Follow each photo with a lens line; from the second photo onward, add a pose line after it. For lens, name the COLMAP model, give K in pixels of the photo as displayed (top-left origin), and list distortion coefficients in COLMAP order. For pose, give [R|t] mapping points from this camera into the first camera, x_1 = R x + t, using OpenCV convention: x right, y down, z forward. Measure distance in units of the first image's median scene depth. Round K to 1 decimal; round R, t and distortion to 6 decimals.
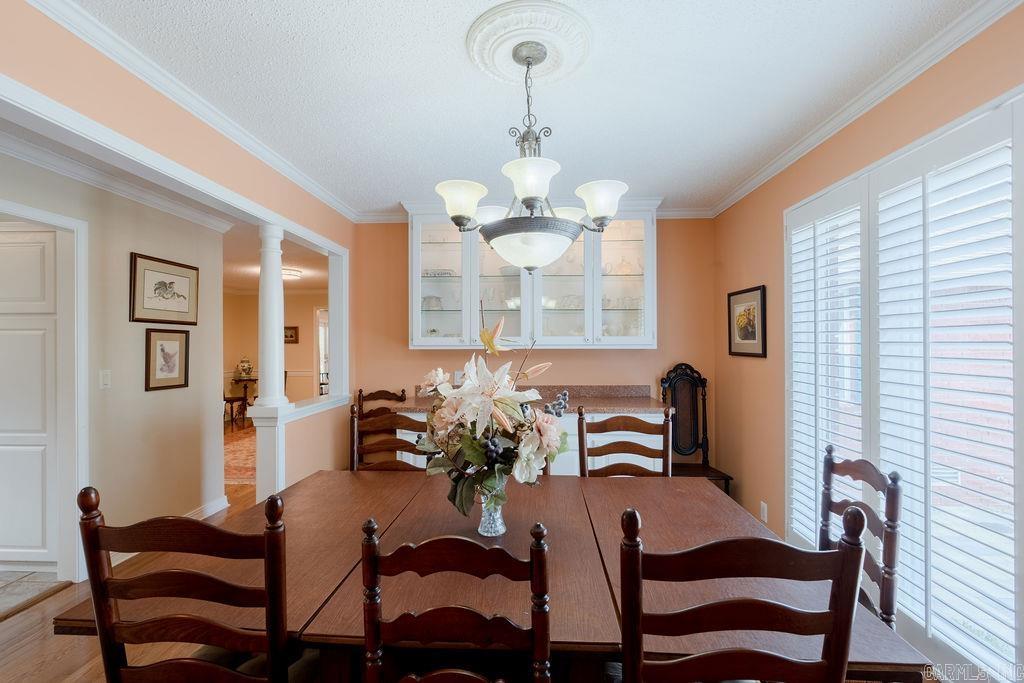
lens RADIAL K [[461.4, 0, 513.1], [0, 461.4, 341.9], [0, 0, 1]] dist [-0.005946, 0.000440]
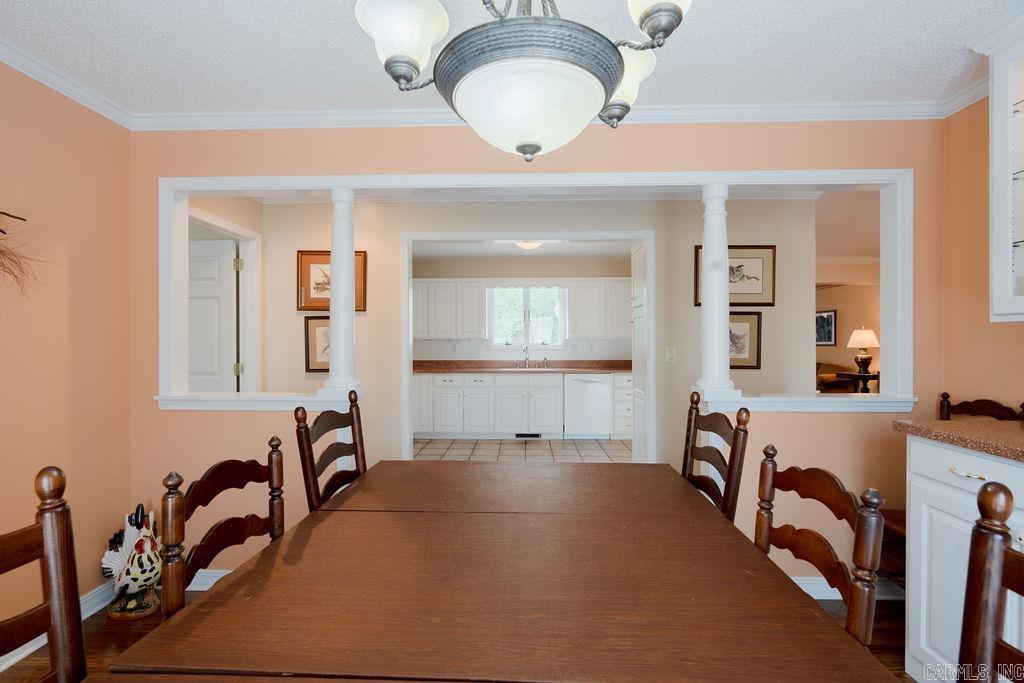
lens RADIAL K [[461.4, 0, 513.1], [0, 461.4, 341.9], [0, 0, 1]] dist [-0.005946, 0.000440]
pose [[0.012369, 0.004607, -0.999913, 0.278424], [0.007012, 0.999964, 0.004694, 0.031736], [0.999899, -0.007070, 0.012336, 0.461247]]
